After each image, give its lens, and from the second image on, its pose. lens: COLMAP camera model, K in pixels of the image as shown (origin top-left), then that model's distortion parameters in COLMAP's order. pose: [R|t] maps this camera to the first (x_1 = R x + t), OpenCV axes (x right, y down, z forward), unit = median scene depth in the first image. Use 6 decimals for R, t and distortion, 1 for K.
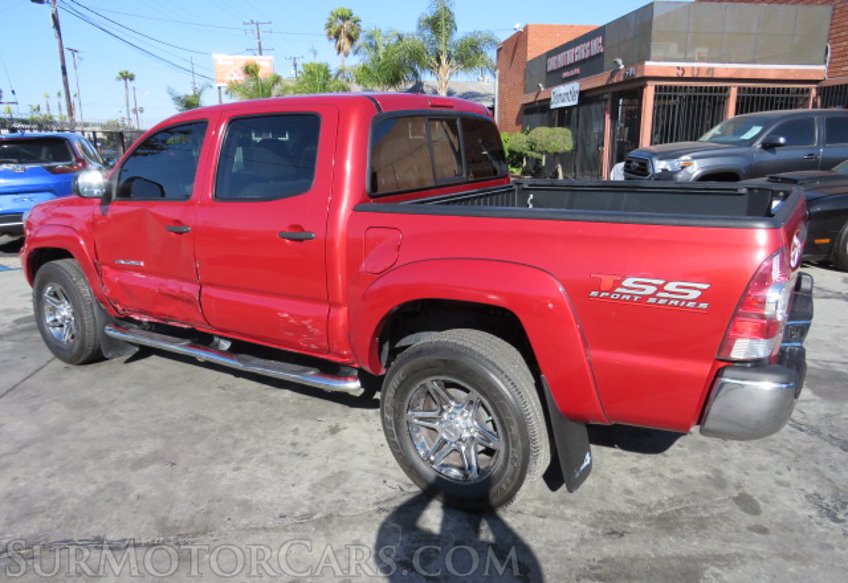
lens RADIAL K [[604.9, 0, 421.4], [0, 604.9, 296.1], [0, 0, 1]] dist [-0.029552, 0.010424]
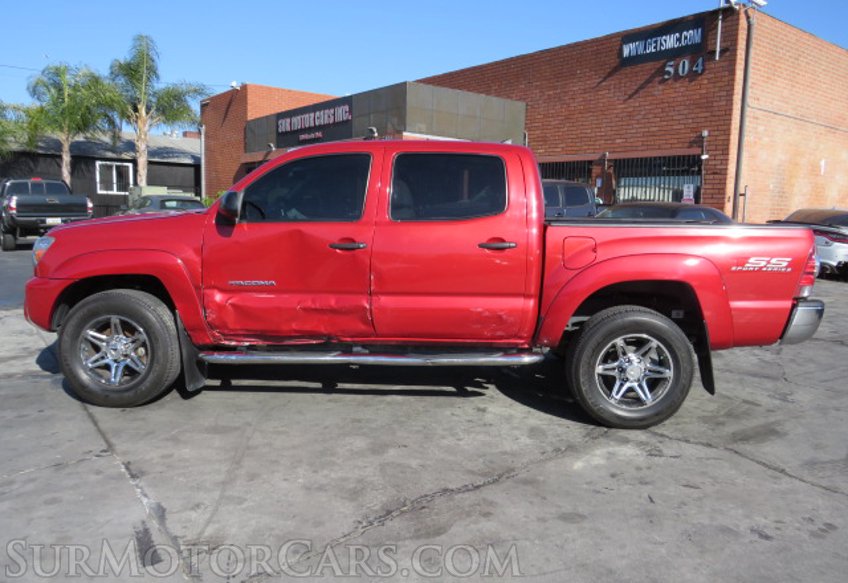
lens RADIAL K [[652.9, 0, 423.2], [0, 652.9, 304.3], [0, 0, 1]] dist [-0.032019, 0.006987]
pose [[0.859014, -0.039161, 0.510452, -0.888665], [0.091406, 0.992781, -0.077658, 0.100162], [-0.503726, 0.113368, 0.856392, -0.089620]]
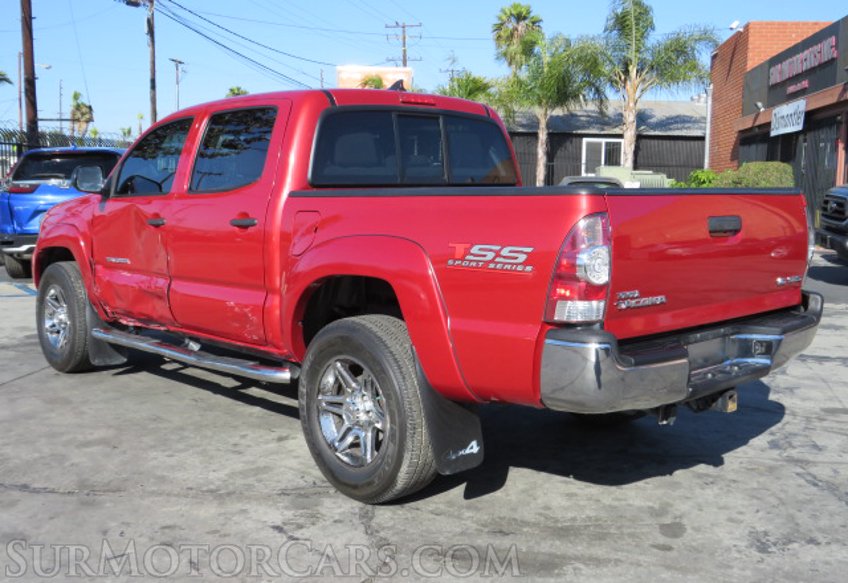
lens RADIAL K [[886.3, 0, 424.0], [0, 886.3, 291.5], [0, 0, 1]] dist [-0.102408, 0.166020]
pose [[0.972682, 0.048542, -0.227012, 0.358714], [-0.077883, 0.989453, -0.122134, 0.143485], [0.218689, 0.136478, 0.966203, -0.291726]]
